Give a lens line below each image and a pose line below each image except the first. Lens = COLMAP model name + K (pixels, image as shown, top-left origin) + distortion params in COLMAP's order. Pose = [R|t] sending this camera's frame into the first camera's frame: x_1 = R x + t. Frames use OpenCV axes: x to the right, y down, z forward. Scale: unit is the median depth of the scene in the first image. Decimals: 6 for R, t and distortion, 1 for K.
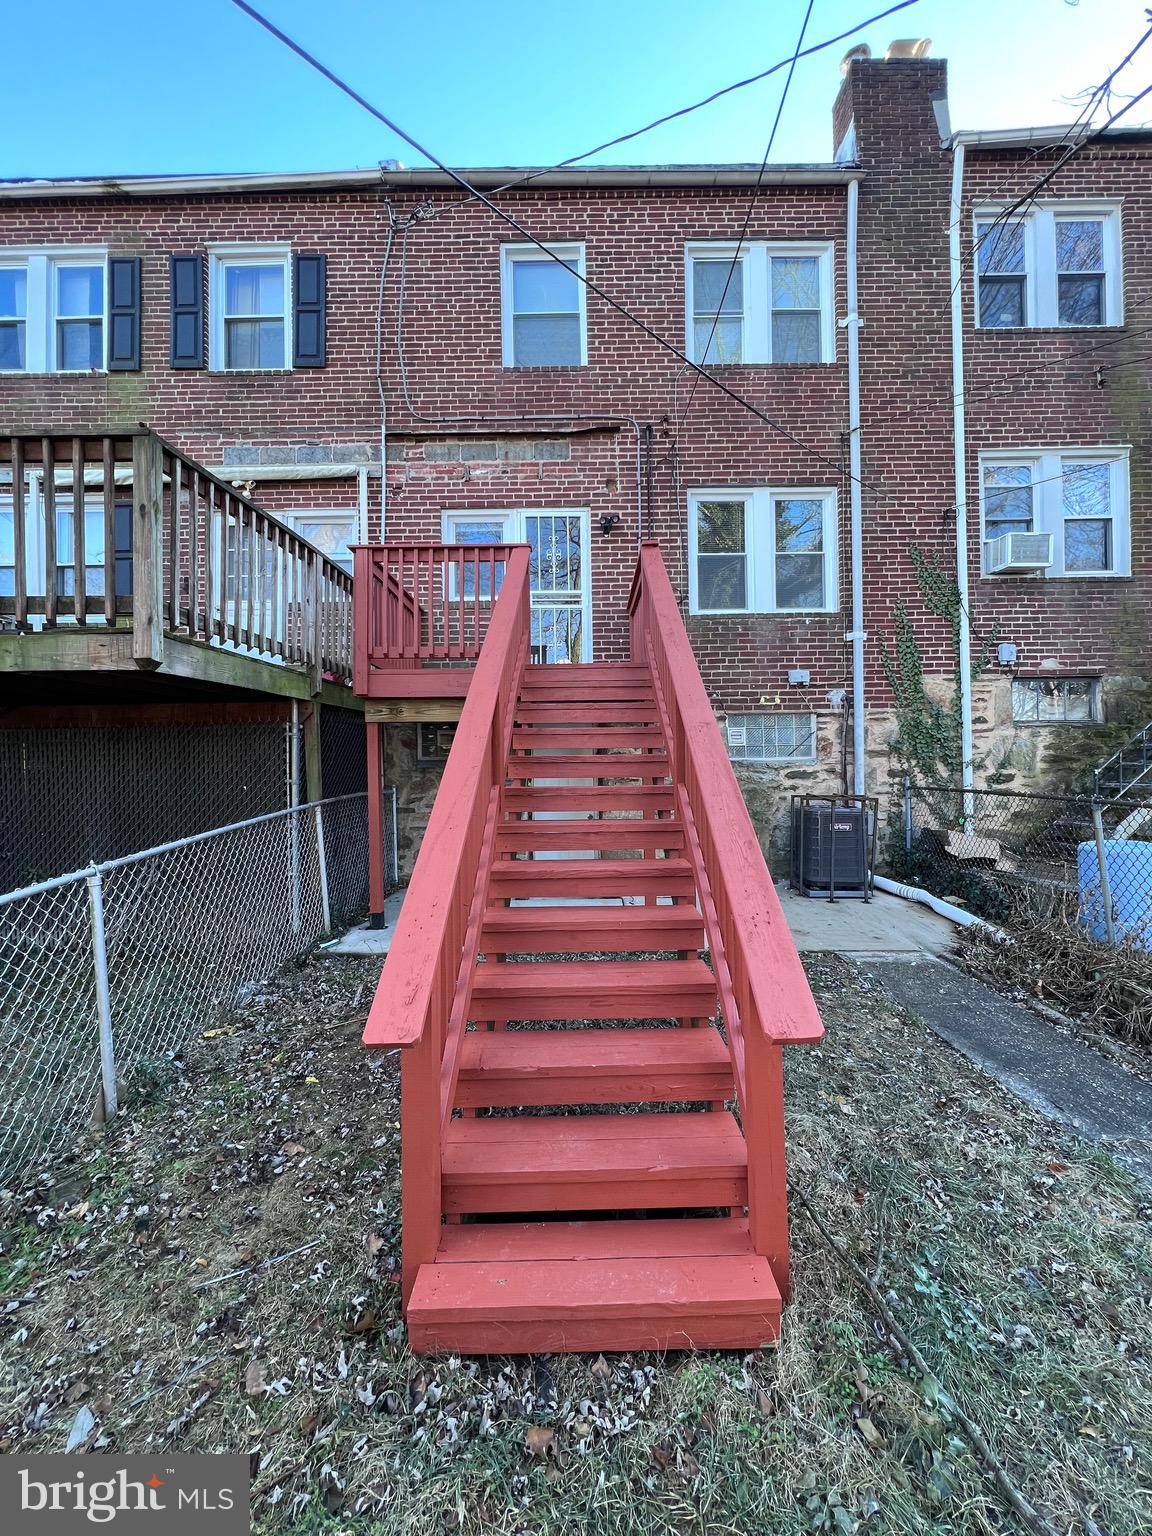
lens RADIAL K [[616.9, 0, 584.8], [0, 616.9, 760.9], [0, 0, 1]] dist [0.002355, -0.000733]
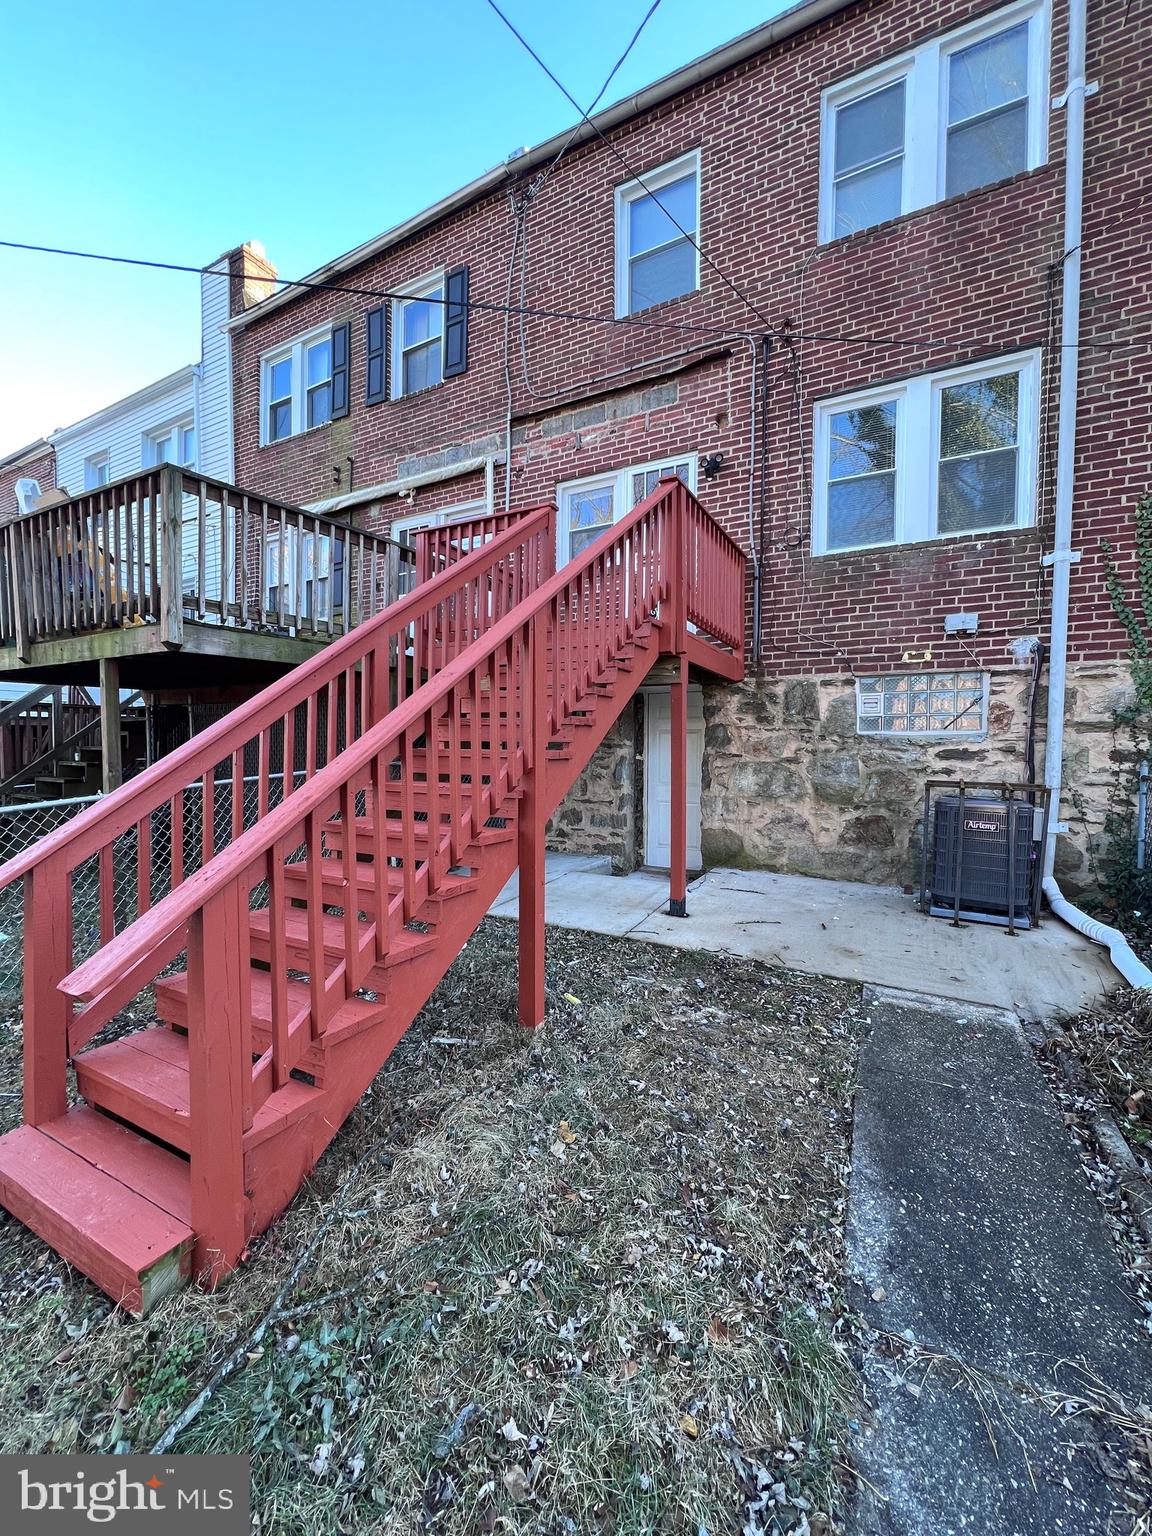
lens RADIAL K [[616.9, 0, 581.3], [0, 616.9, 761.6], [0, 0, 1]] dist [0.002355, -0.000733]
pose [[0.875448, 0.032613, -0.482210, 0.308754], [-0.016916, 0.999177, 0.036865, 0.011114], [0.483016, -0.024116, 0.875280, 0.121360]]
